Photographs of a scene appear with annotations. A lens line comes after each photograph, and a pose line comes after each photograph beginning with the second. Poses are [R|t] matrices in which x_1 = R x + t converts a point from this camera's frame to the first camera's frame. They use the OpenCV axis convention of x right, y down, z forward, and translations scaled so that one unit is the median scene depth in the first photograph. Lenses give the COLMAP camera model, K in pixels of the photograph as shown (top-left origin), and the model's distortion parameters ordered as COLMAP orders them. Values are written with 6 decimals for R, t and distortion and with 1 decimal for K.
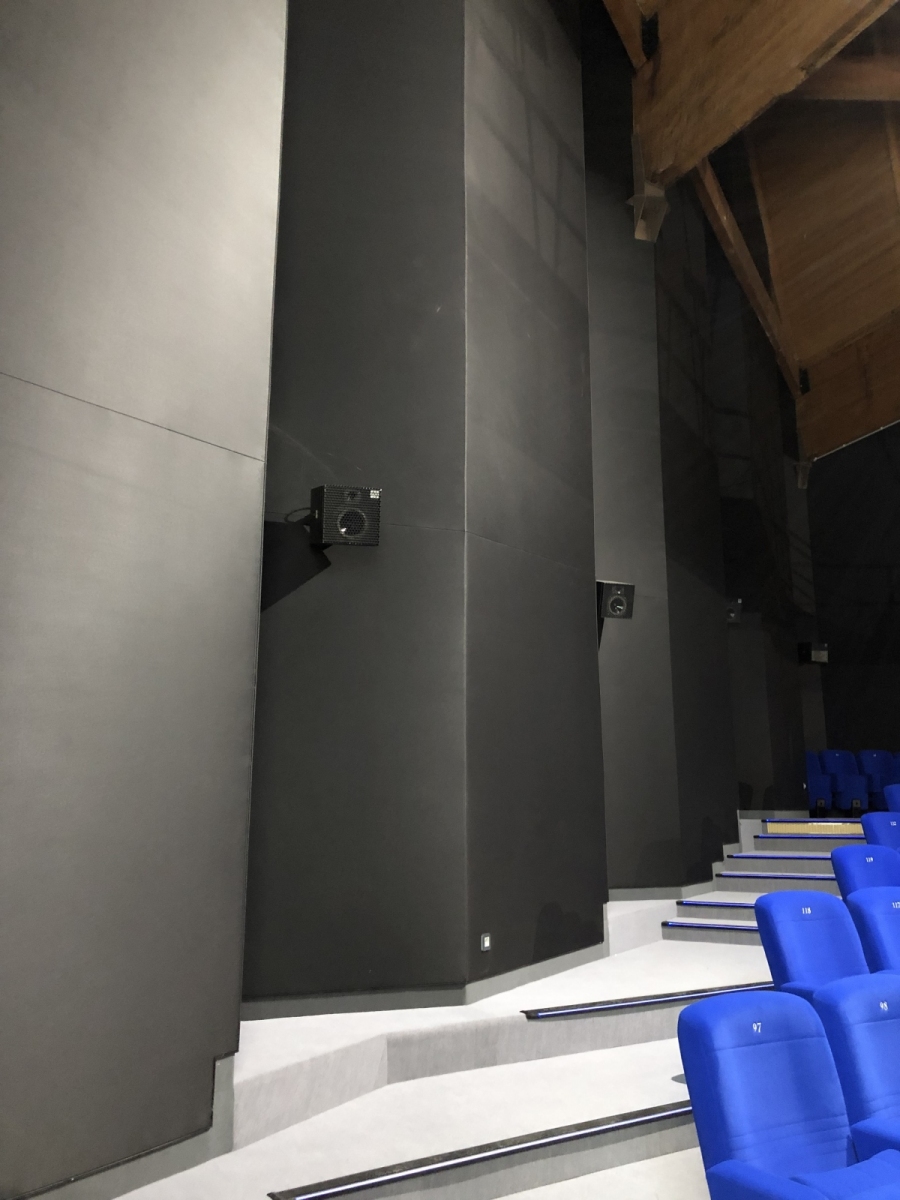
lens RADIAL K [[1005.1, 0, 450.0], [0, 1005.1, 600.0], [0, 0, 1]] dist [0.076974, 0.002414]
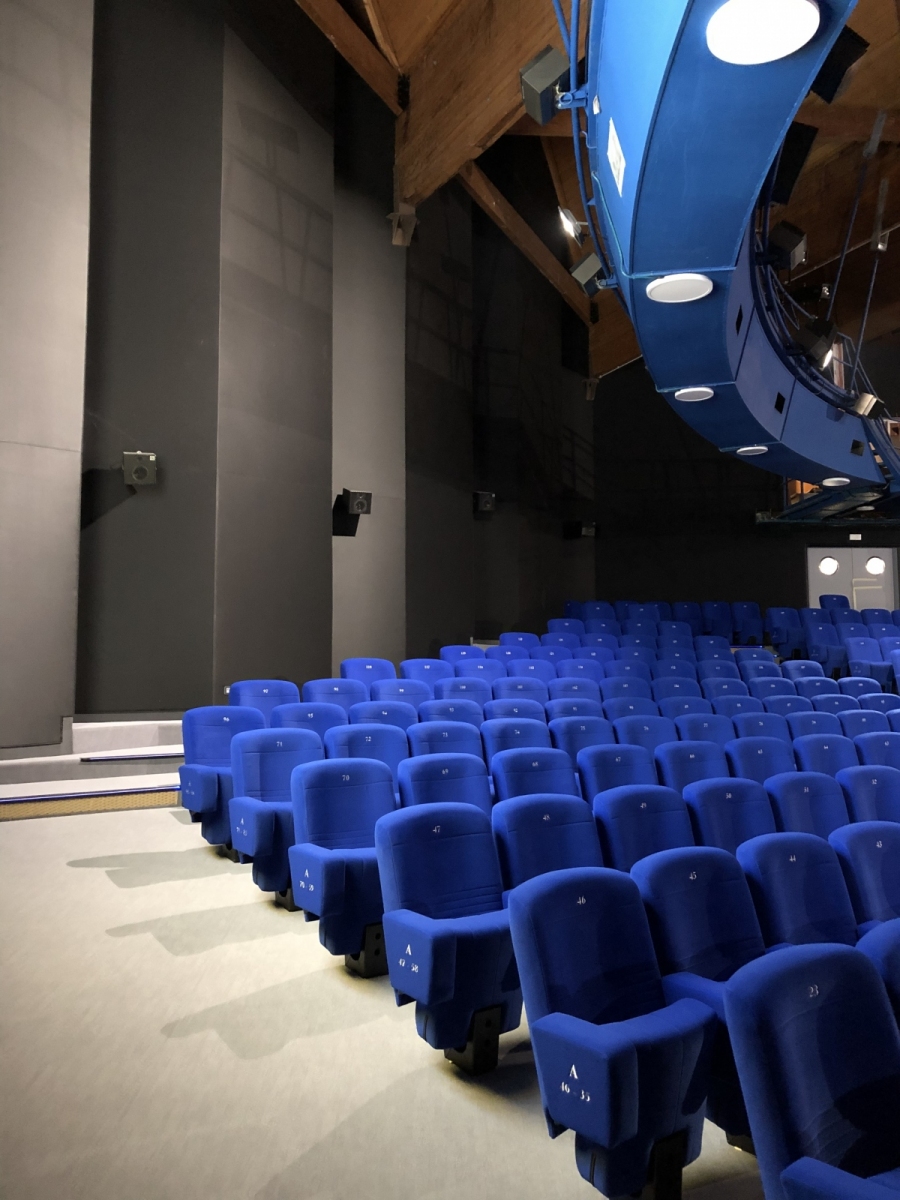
lens RADIAL K [[1036.8, 0, 450.0], [0, 1036.8, 600.0], [0, 0, 1]] dist [0.170961, -0.338080]
pose [[0.999968, 0.002424, 0.007687, 0.250755], [-0.003435, 0.990912, 0.134471, -0.057295], [-0.007291, -0.134493, 0.990888, -0.536899]]
